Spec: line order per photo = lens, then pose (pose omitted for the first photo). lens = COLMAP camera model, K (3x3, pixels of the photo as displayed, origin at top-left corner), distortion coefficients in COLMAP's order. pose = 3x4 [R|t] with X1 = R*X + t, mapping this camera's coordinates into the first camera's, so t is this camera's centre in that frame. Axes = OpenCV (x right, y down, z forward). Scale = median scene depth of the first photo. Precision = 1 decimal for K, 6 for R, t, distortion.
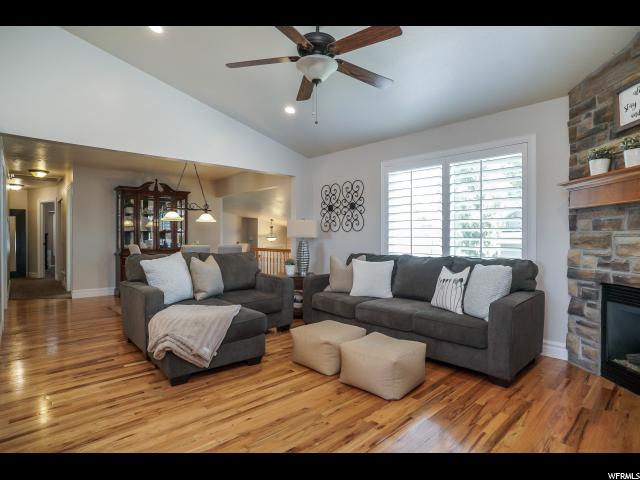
lens RADIAL K [[344.1, 0, 318.0], [0, 344.1, 238.9], [0, 0, 1]] dist [-0.043041, 0.023292]
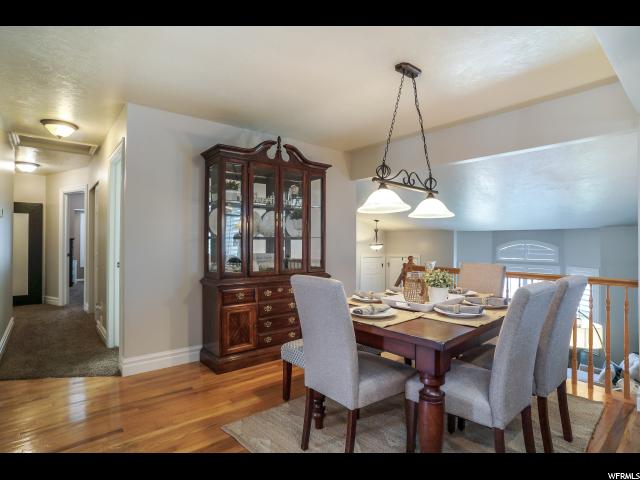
lens RADIAL K [[344.1, 0, 324.5], [0, 344.1, 237.5], [0, 0, 1]] dist [-0.043041, 0.023292]
pose [[0.999383, 0.001967, -0.035057, -0.298733], [-0.002542, 0.999863, -0.016366, -0.009961], [0.035020, 0.016445, 0.999251, 0.370861]]
